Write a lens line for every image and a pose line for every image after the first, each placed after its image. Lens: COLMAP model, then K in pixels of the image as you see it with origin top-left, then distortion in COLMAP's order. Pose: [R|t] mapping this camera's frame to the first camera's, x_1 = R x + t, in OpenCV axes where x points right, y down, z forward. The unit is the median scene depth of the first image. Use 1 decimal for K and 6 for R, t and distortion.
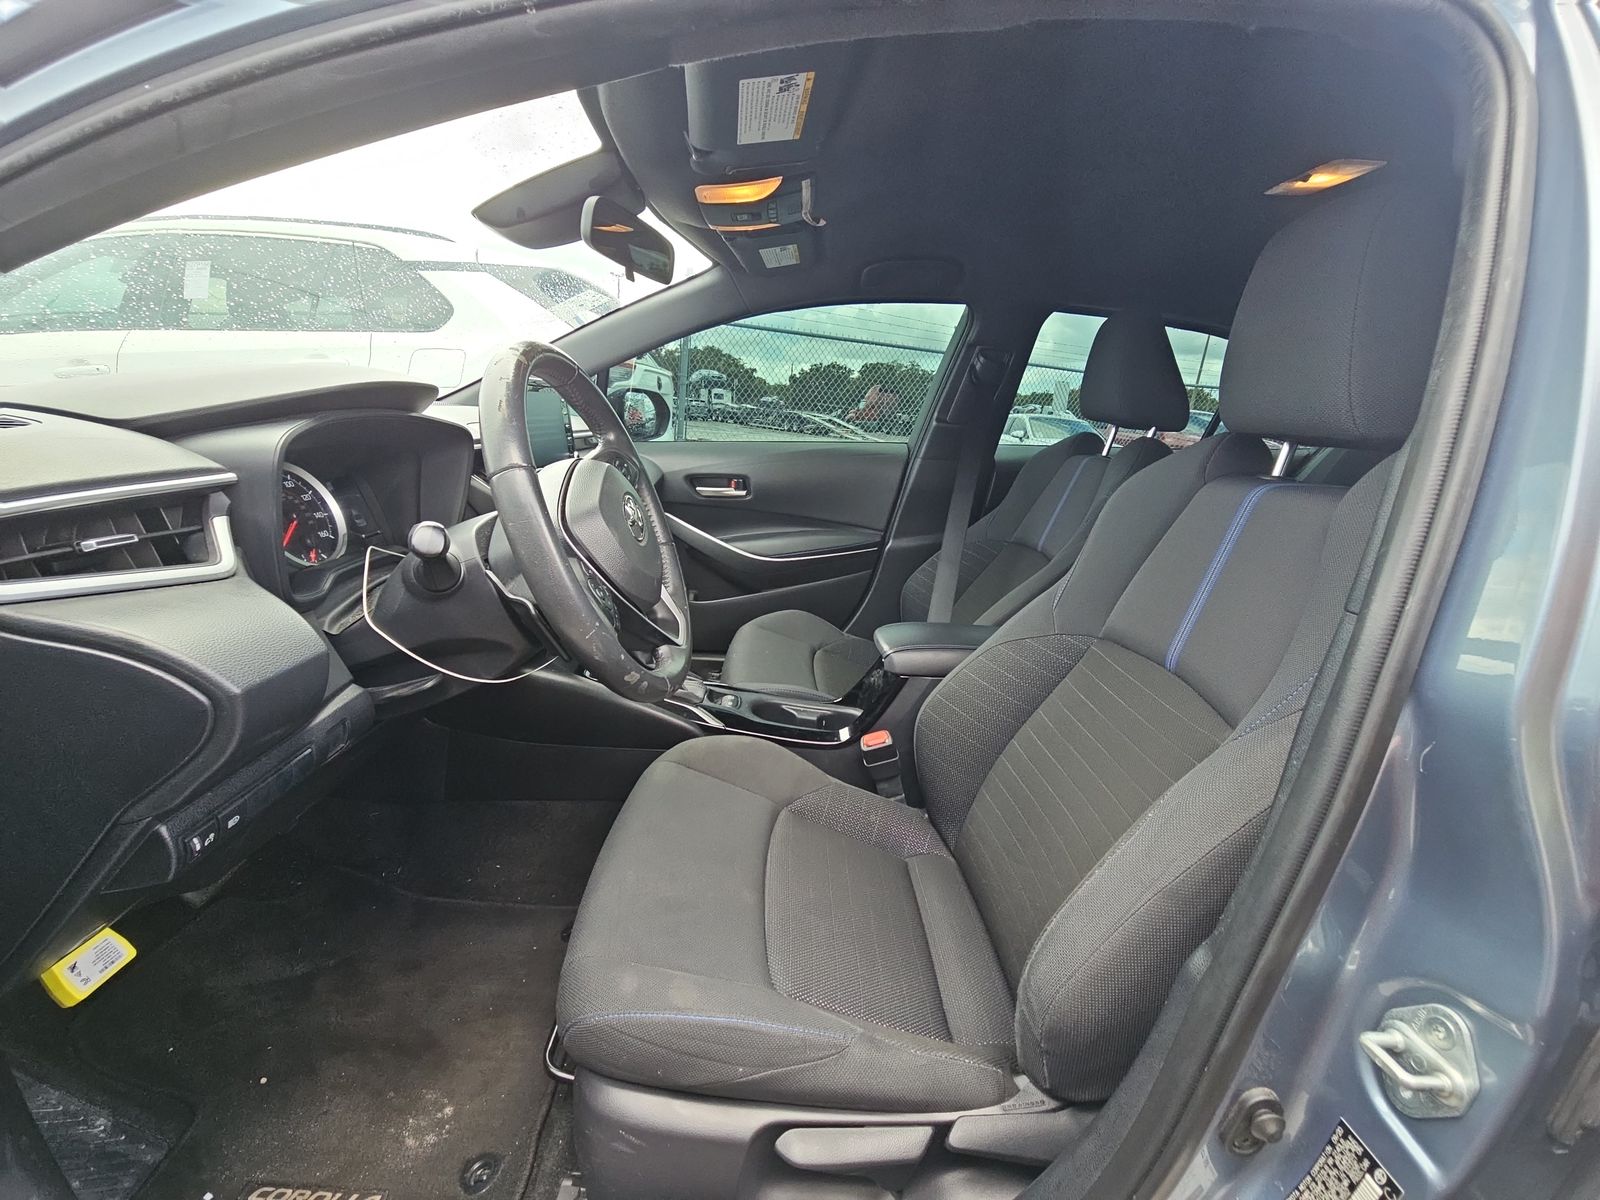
lens RADIAL K [[639.0, 0, 770.9], [0, 639.0, 601.6], [0, 0, 1]] dist [0.011921, -0.011599]
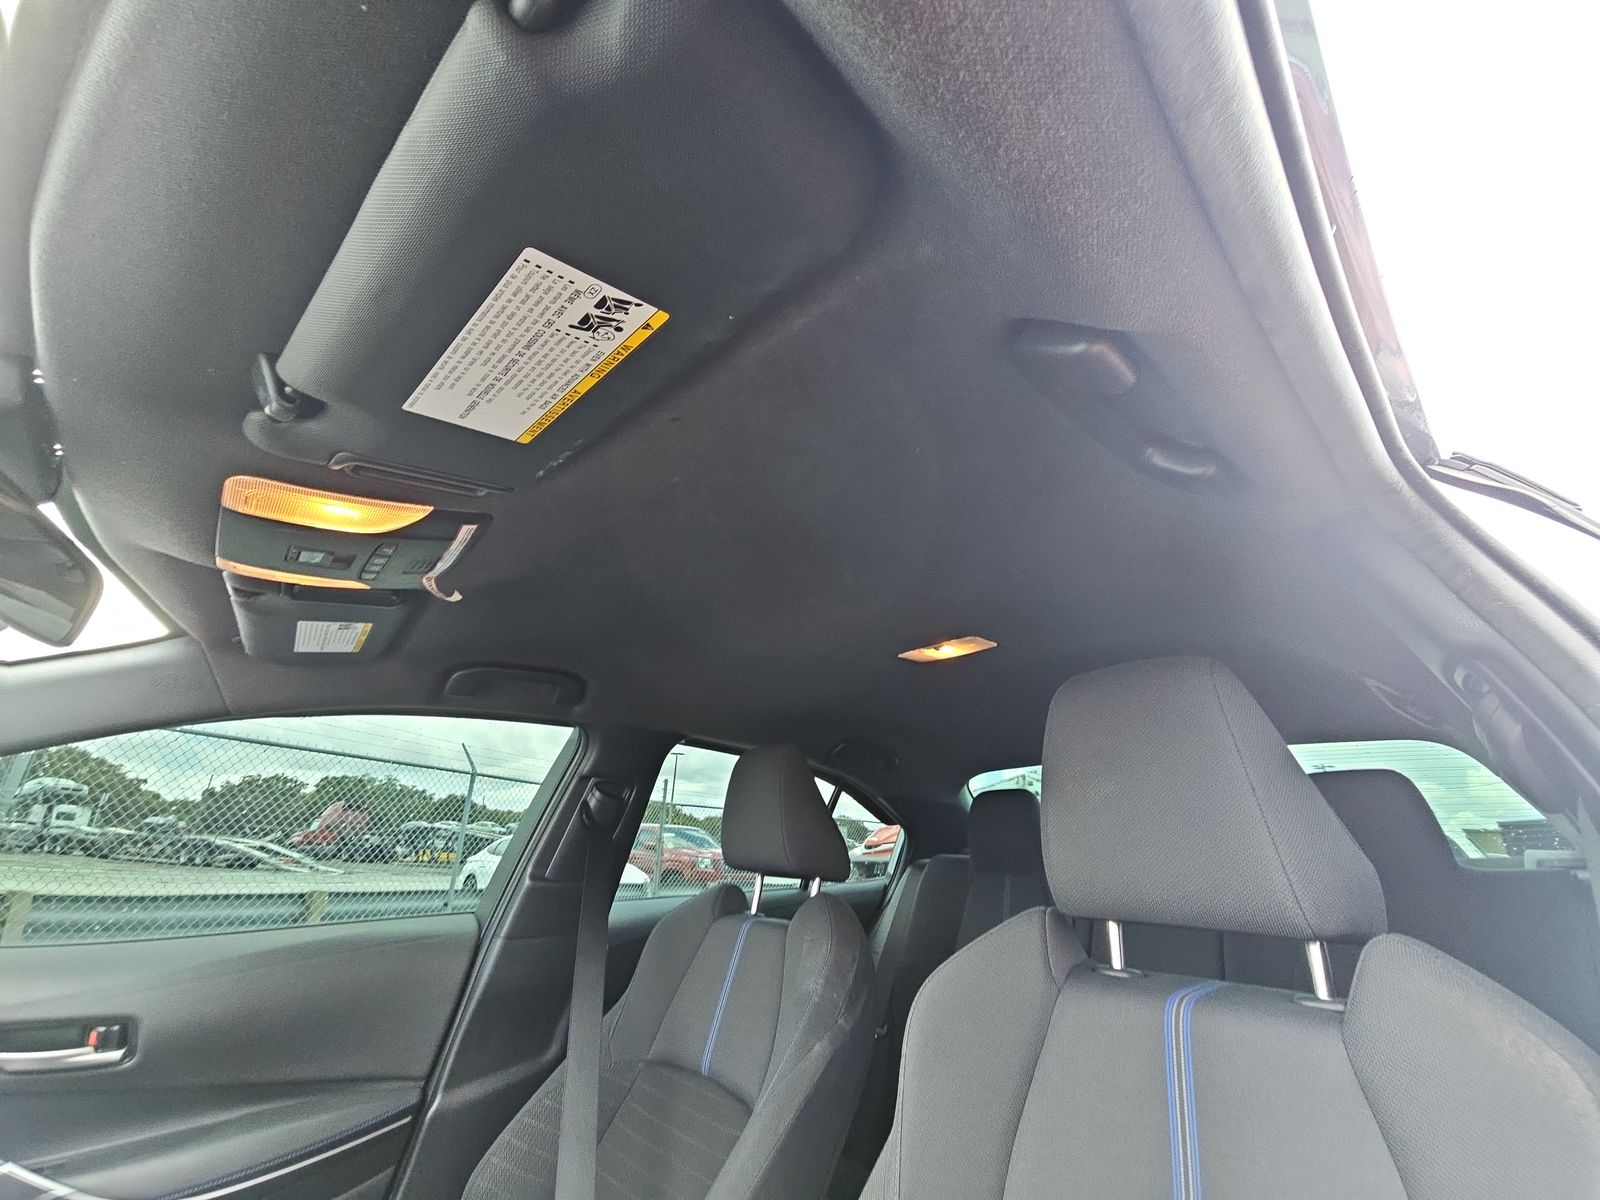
lens RADIAL K [[639.0, 0, 770.9], [0, 639.0, 601.6], [0, 0, 1]] dist [0.011921, -0.011599]
pose [[0.742775, 0.196684, 0.640001, -0.050867], [0.215927, 0.834438, -0.507039, -0.110608], [-0.633767, 0.514809, 0.577330, 0.243688]]
